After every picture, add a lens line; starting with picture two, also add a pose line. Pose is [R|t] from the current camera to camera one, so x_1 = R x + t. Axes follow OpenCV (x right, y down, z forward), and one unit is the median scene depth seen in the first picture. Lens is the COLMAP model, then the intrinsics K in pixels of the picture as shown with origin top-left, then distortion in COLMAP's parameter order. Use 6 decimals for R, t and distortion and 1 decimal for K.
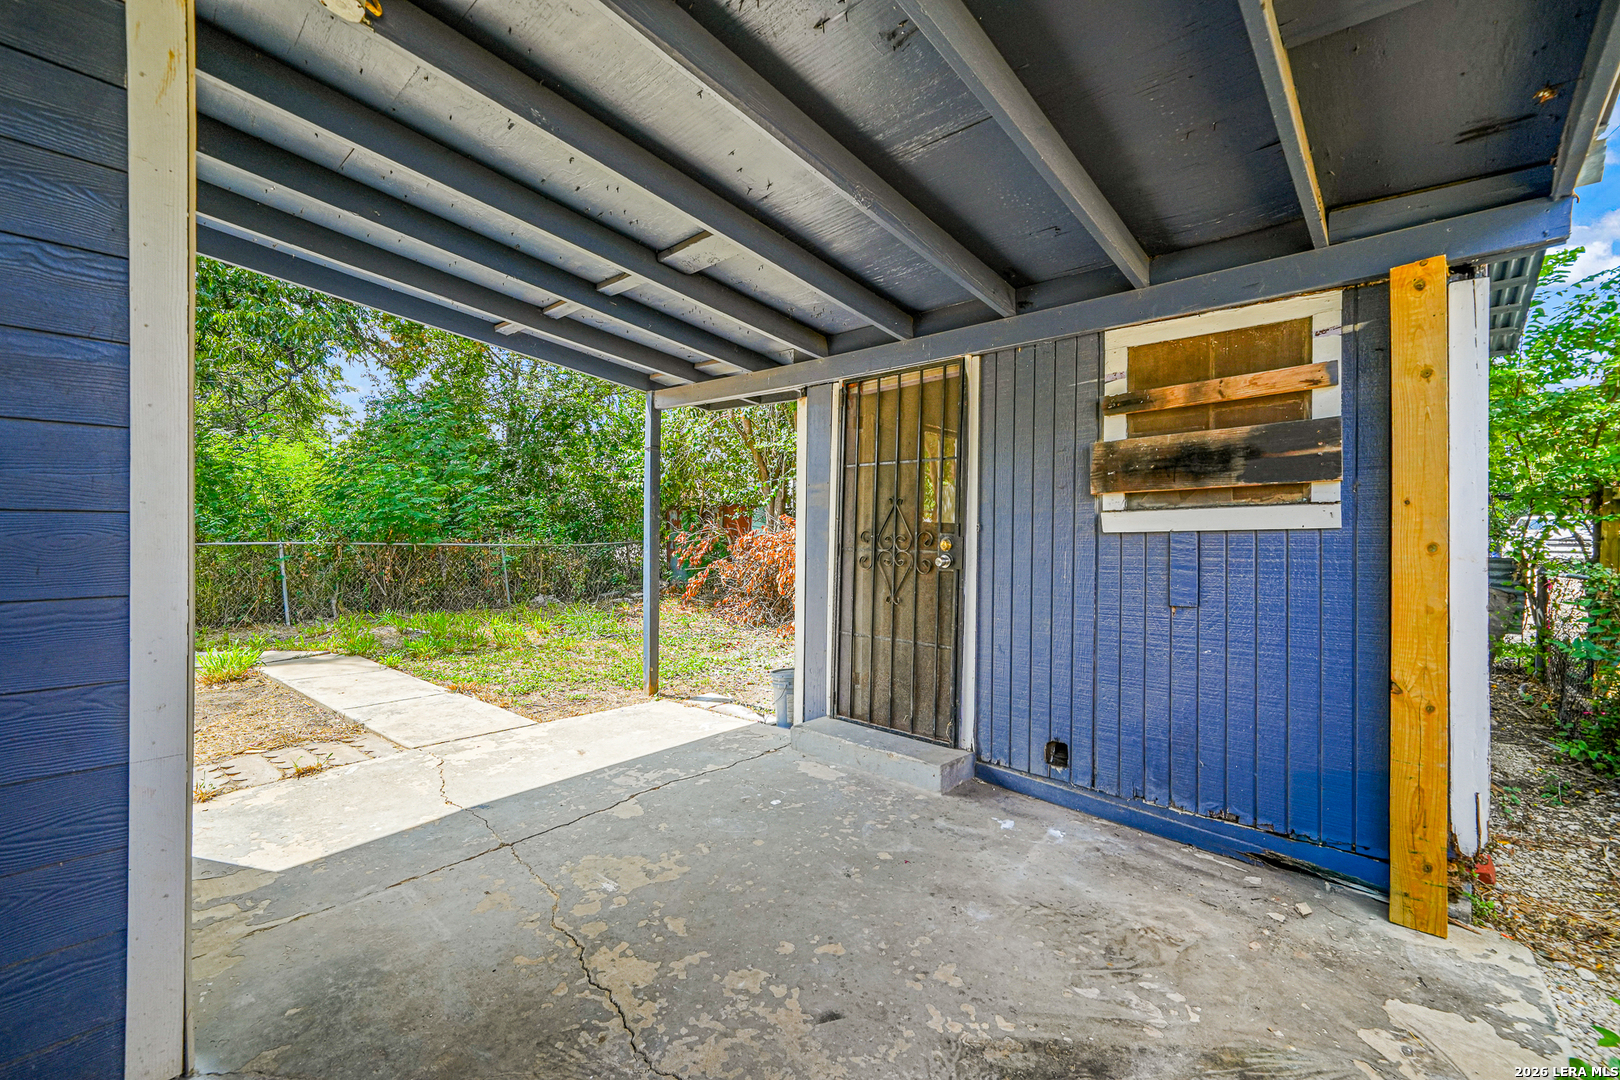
lens RADIAL K [[709.6, 0, 816.0], [0, 709.6, 542.4], [0, 0, 1]] dist [0.007453, 0.000791]
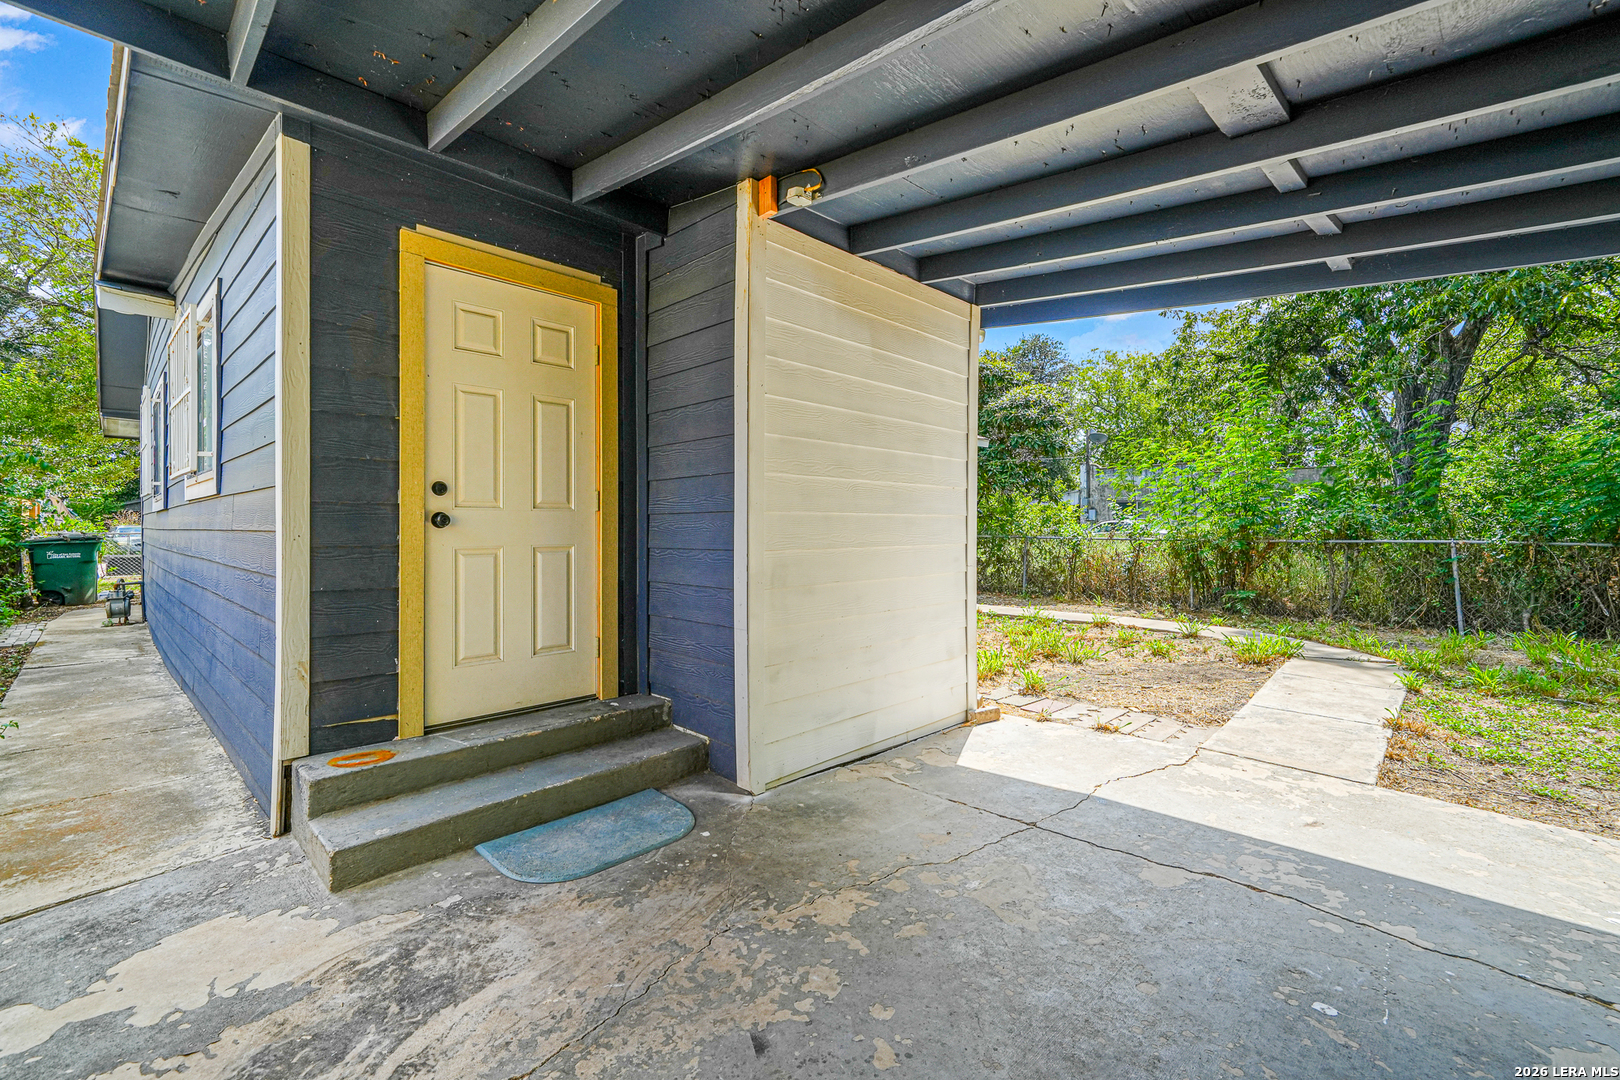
lens RADIAL K [[709.6, 0, 816.0], [0, 709.6, 542.4], [0, 0, 1]] dist [0.007453, 0.000791]
pose [[-0.095001, 0.009011, -0.995436, 0.482959], [-0.012794, 0.999865, 0.010273, 0.005192], [0.995395, 0.013712, -0.094873, 0.604117]]
